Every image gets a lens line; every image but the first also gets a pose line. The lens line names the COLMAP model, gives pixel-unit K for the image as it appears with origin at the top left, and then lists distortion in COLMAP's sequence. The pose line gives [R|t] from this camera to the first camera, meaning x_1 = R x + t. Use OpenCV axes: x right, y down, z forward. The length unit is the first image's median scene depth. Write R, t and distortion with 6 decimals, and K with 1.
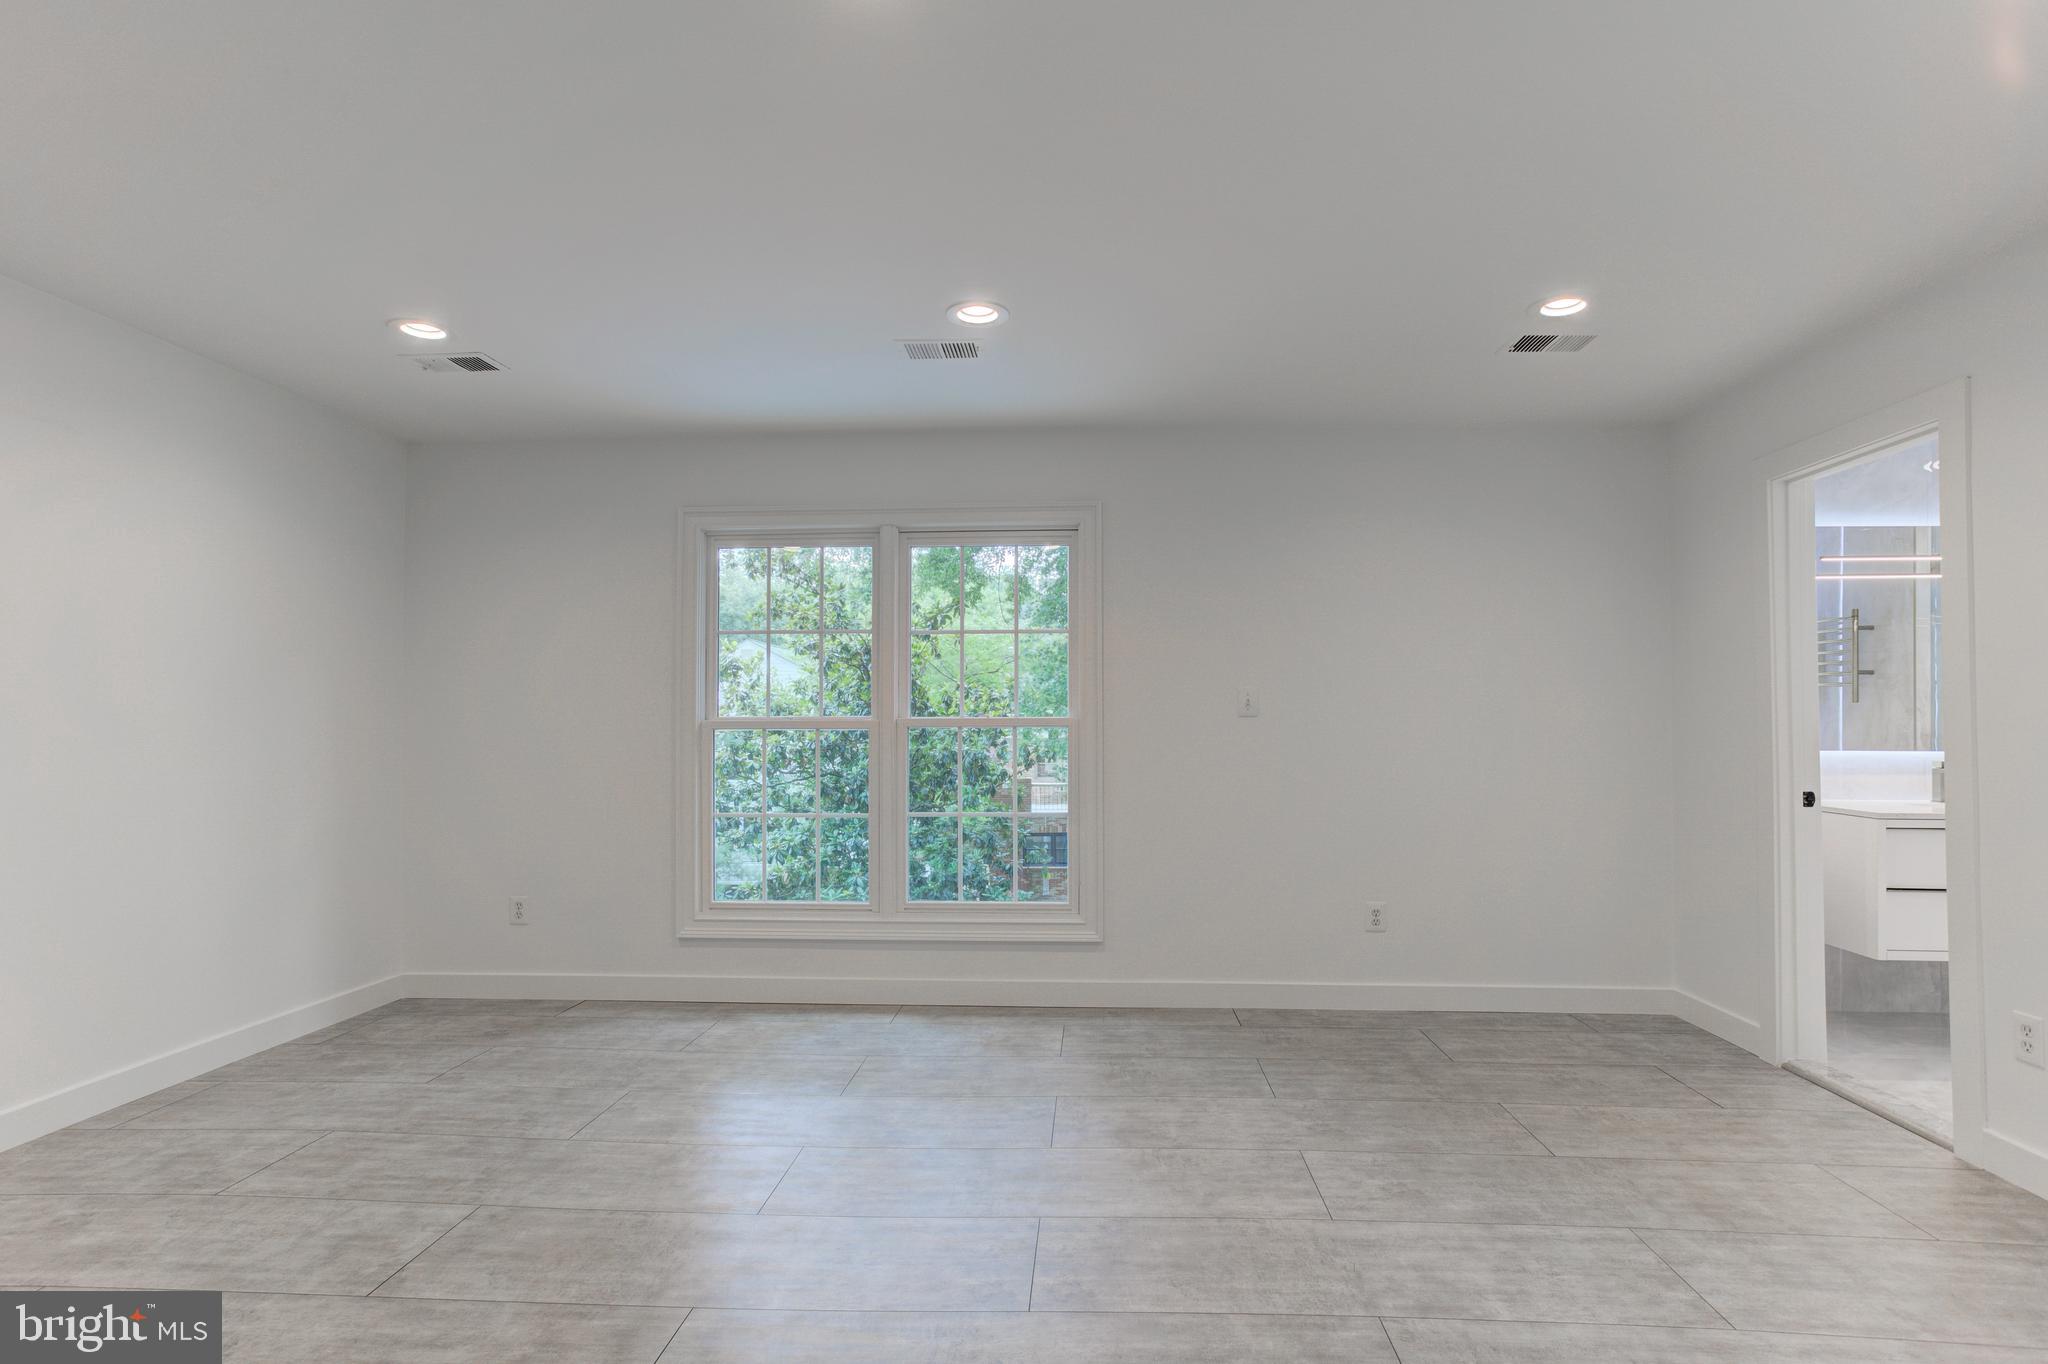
lens RADIAL K [[1055.7, 0, 1048.8], [0, 1055.7, 679.0], [0, 0, 1]] dist [-0.050924, 0.039282]
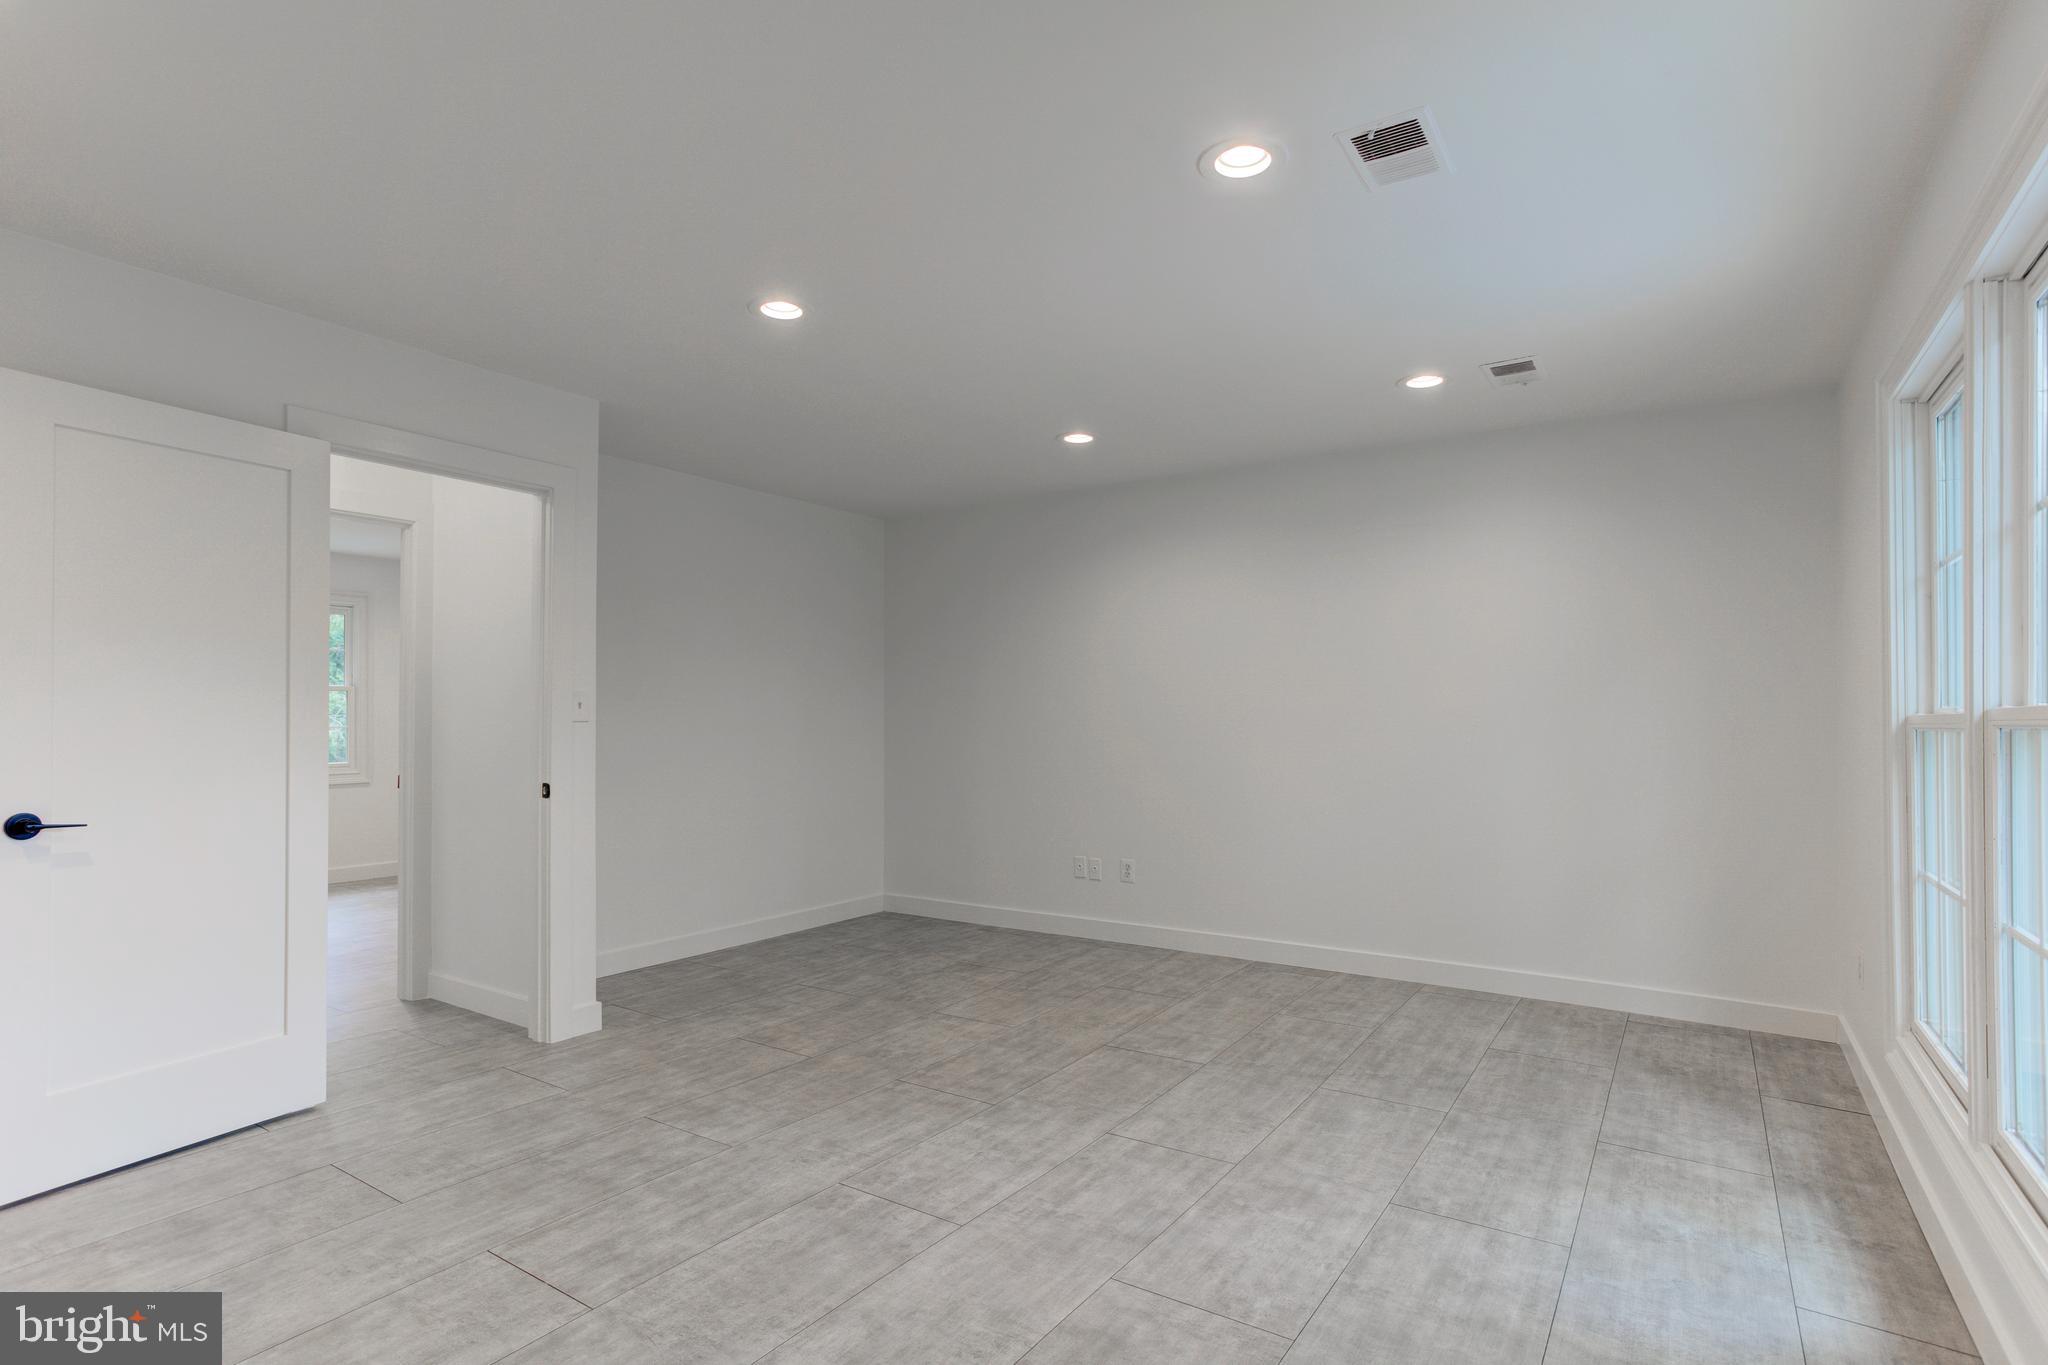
lens RADIAL K [[1025.7, 0, 1031.8], [0, 1025.7, 715.4], [0, 0, 1]] dist [-0.043602, 0.034551]
pose [[-0.521688, -0.003056, -0.853131, 0.576514], [0.037797, 0.998929, -0.026691, 0.046299], [0.852298, -0.046170, -0.521014, 1.170696]]
